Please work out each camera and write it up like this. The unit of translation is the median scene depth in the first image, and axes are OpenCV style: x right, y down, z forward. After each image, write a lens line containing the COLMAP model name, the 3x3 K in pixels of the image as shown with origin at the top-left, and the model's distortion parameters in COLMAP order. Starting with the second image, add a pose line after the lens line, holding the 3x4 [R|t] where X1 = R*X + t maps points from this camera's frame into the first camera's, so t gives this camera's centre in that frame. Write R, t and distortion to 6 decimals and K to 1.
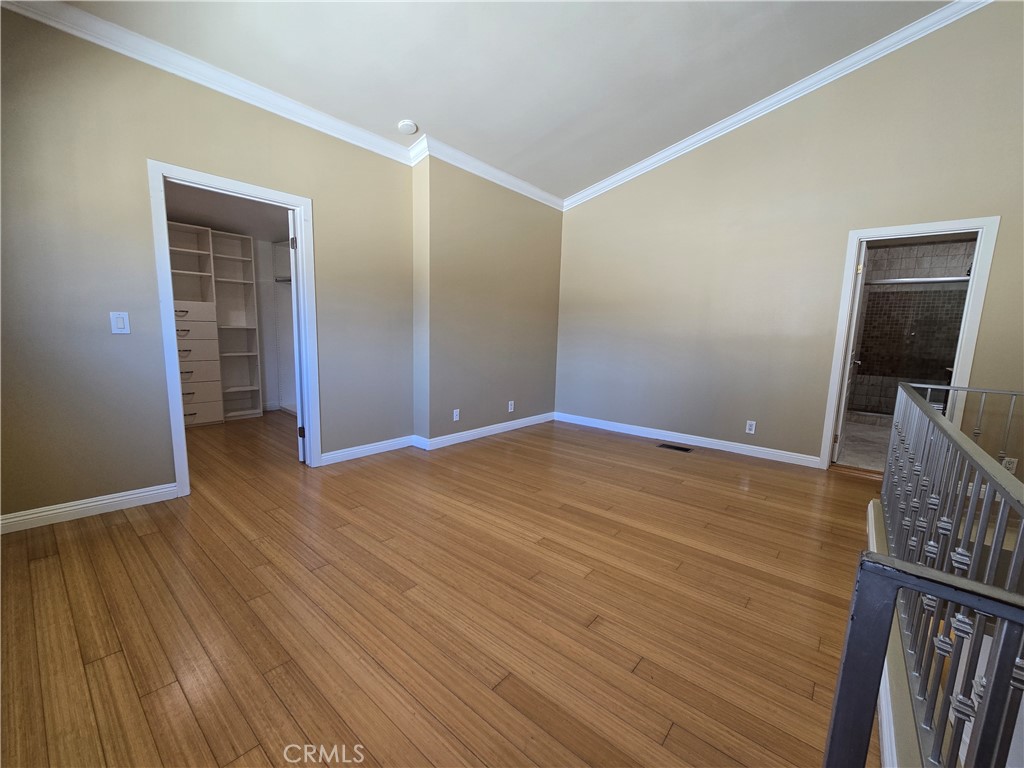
lens RADIAL K [[417.4, 0, 519.7], [0, 417.4, 390.2], [0, 0, 1]] dist [-0.001192, 0.000002]
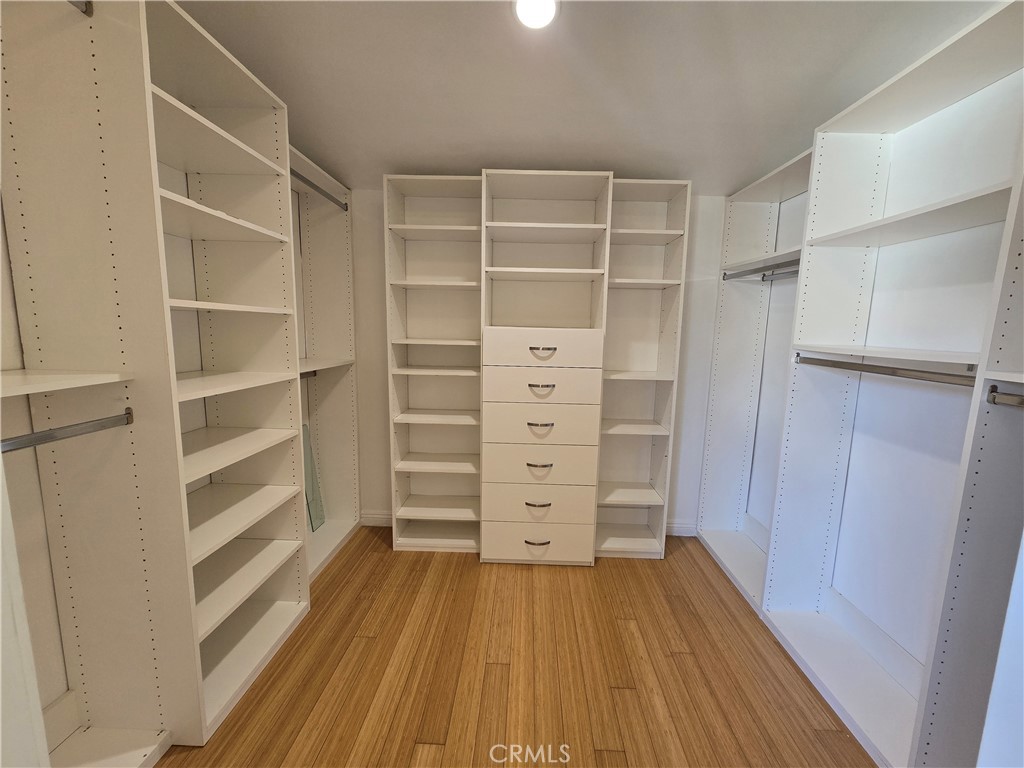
lens RADIAL K [[417.4, 0, 512.4], [0, 417.4, 385.5], [0, 0, 1]] dist [-0.001192, 0.000002]
pose [[0.607473, 0.086798, -0.789584, -0.395819], [-0.116684, 0.992980, 0.019385, -0.138577], [0.785723, 0.080356, 0.613337, 0.607688]]
